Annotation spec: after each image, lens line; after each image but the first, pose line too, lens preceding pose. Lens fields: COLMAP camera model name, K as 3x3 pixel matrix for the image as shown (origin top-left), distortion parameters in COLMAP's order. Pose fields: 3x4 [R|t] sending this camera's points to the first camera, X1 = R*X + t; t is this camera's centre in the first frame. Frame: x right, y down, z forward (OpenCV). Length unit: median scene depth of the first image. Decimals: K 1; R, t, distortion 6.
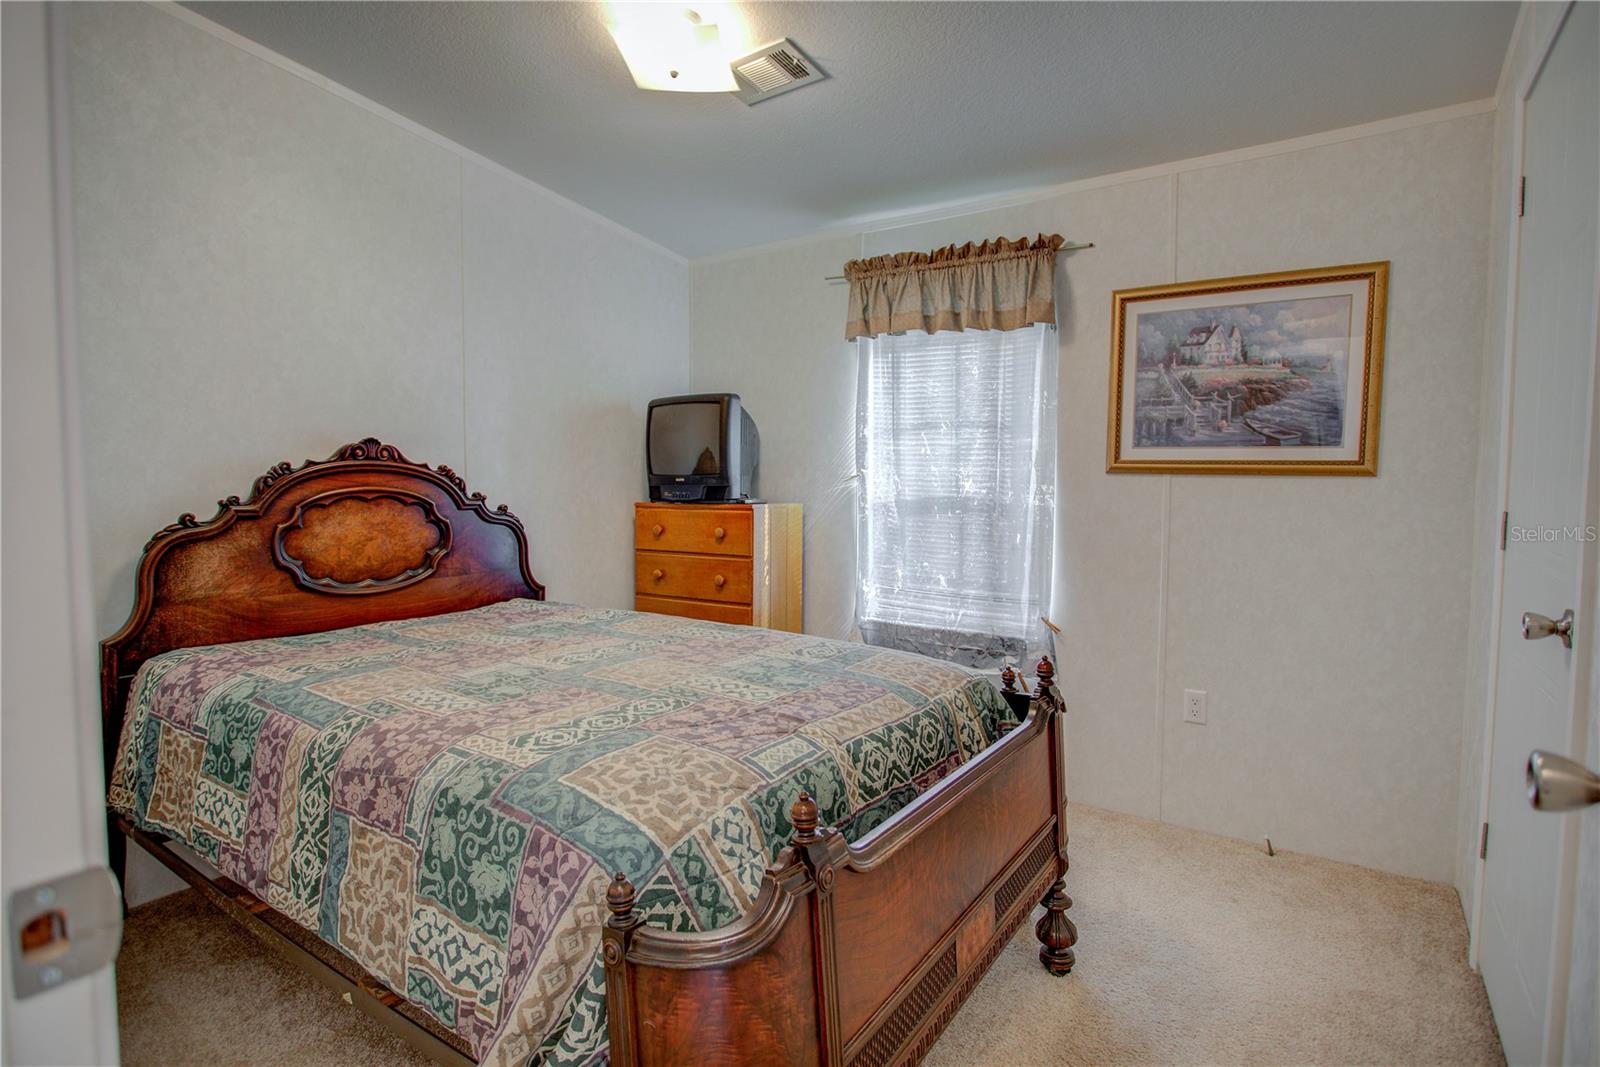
lens RADIAL K [[822.7, 0, 779.4], [0, 822.7, 529.9], [0, 0, 1]] dist [-0.020277, 0.009147]
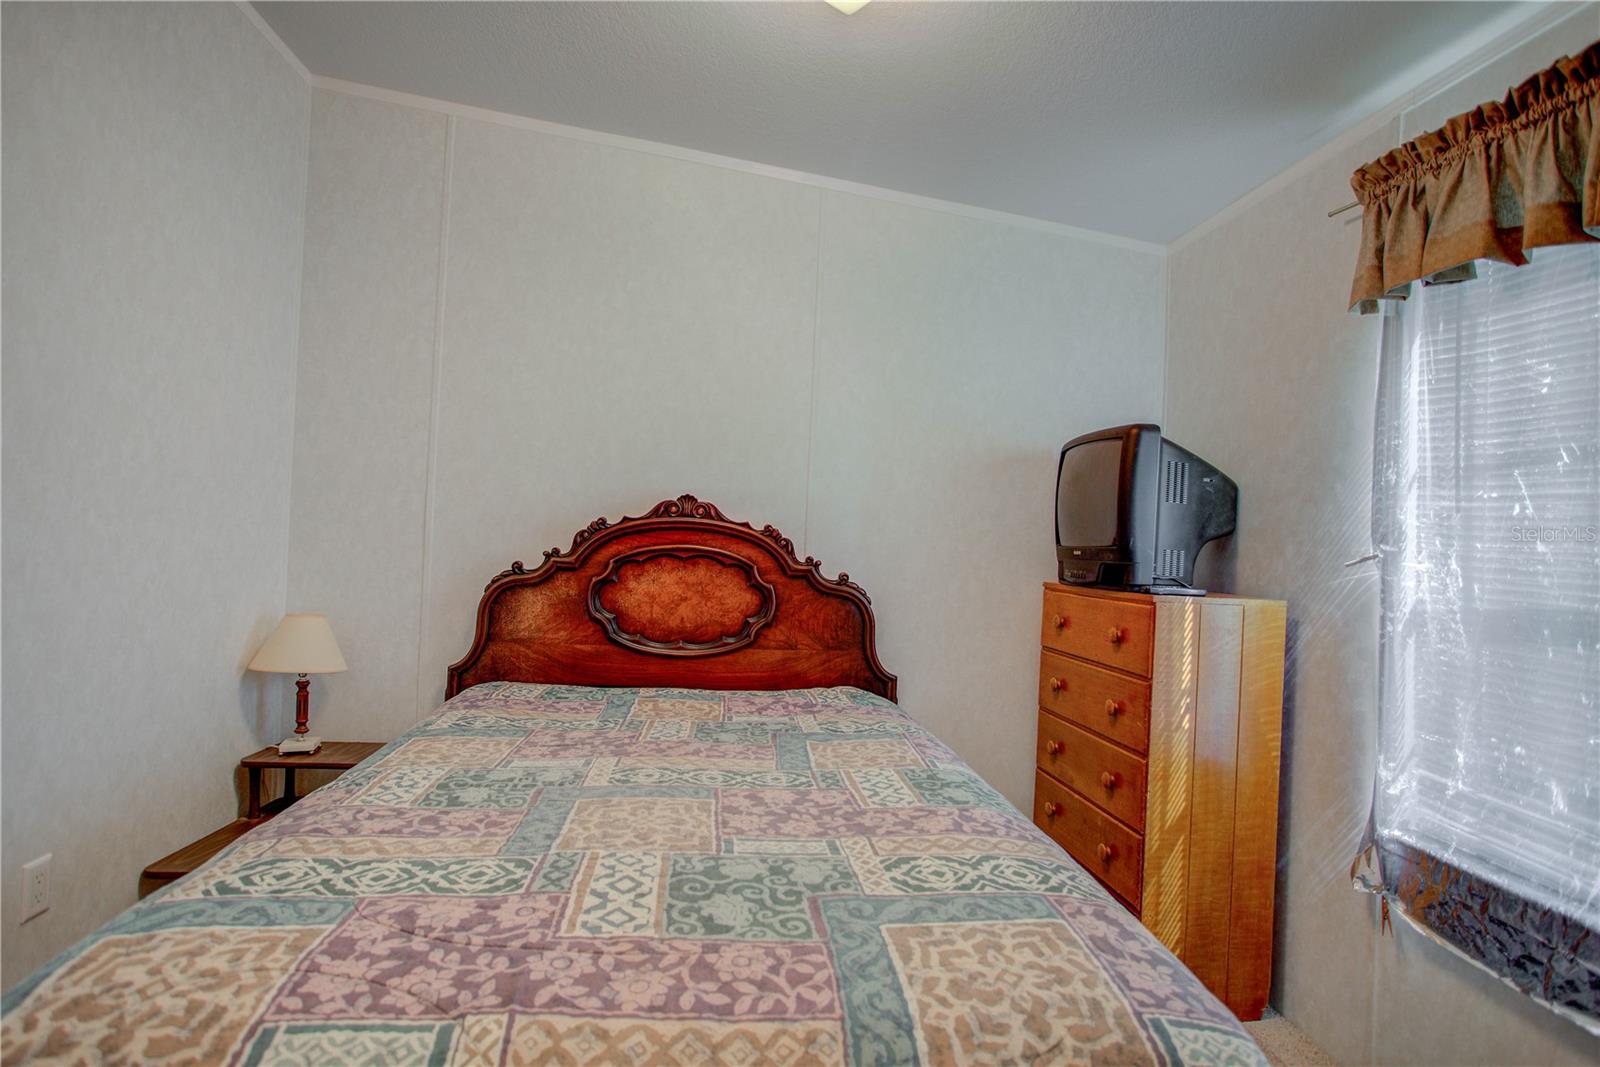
lens RADIAL K [[822.7, 0, 779.4], [0, 822.7, 529.9], [0, 0, 1]] dist [-0.020277, 0.009147]
pose [[0.653394, 0.015637, -0.756856, 0.309235], [-0.084285, 0.995073, -0.052204, -0.029384], [0.752311, 0.097902, 0.651493, 0.454866]]
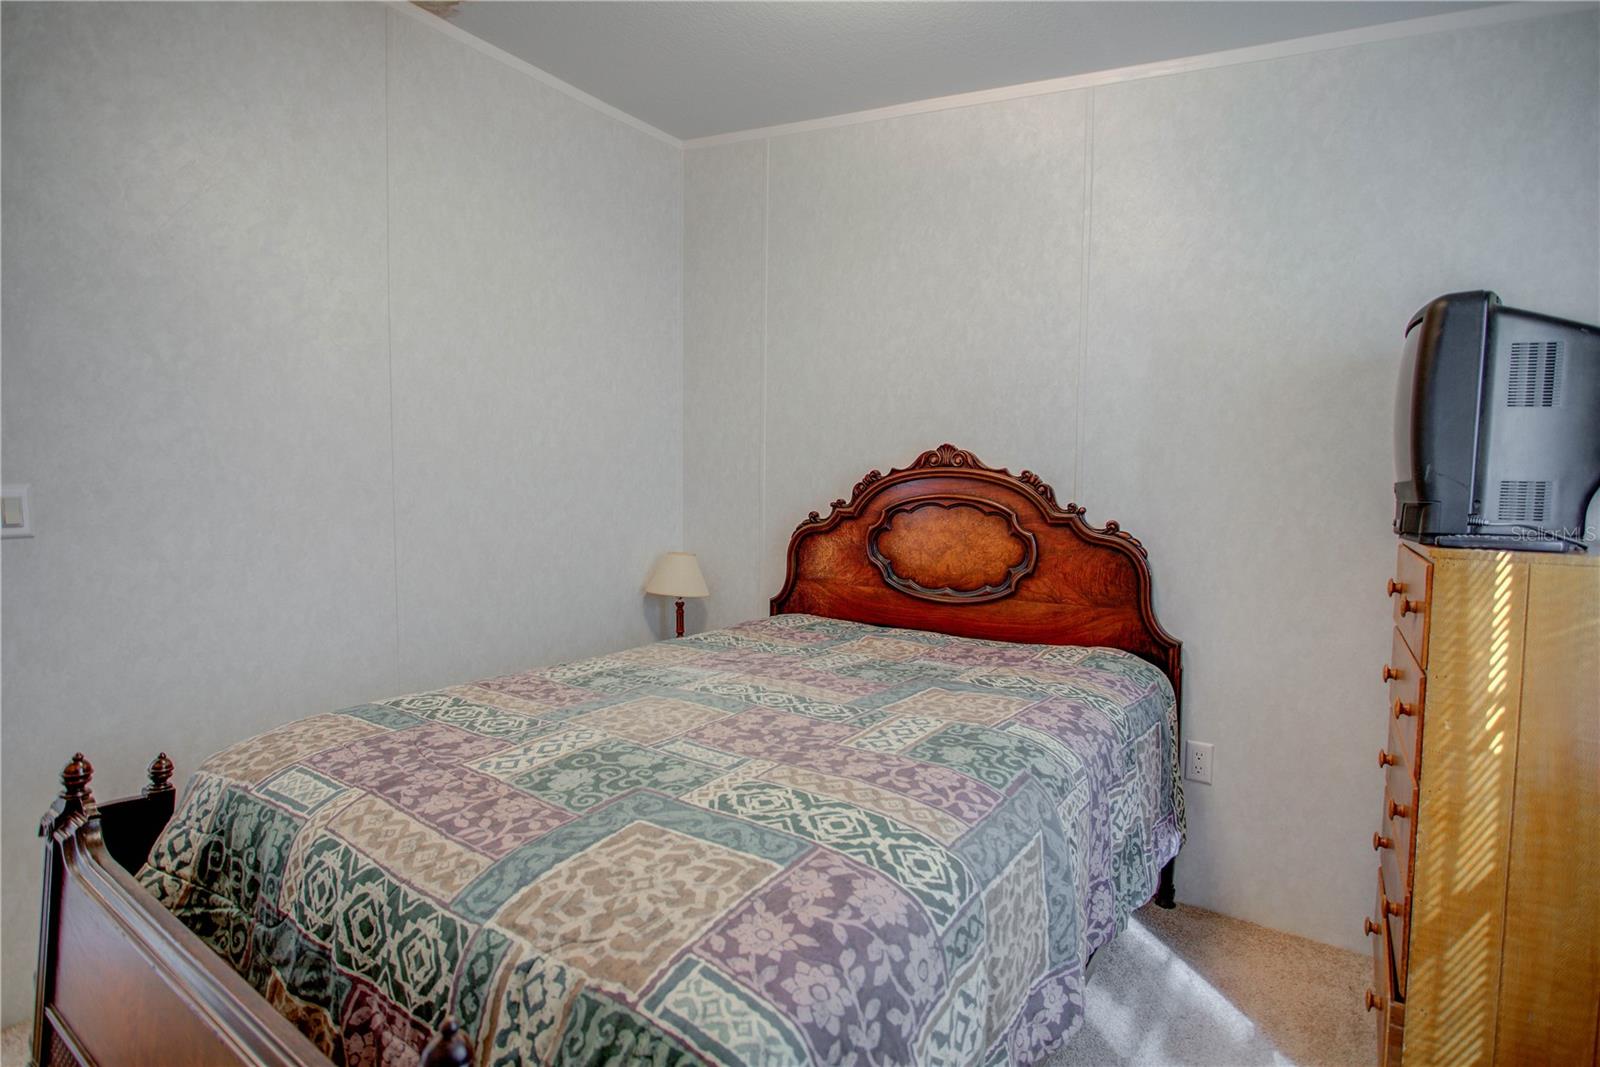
lens RADIAL K [[789.2, 0, 779.3], [0, 789.2, 526.2], [0, 0, 1]] dist [-0.013010, 0.000716]
pose [[-0.006179, 0.049935, -0.998733, 0.453444], [-0.069575, 0.996311, 0.050245, -0.048027], [0.997558, 0.069798, -0.002682, 0.812856]]
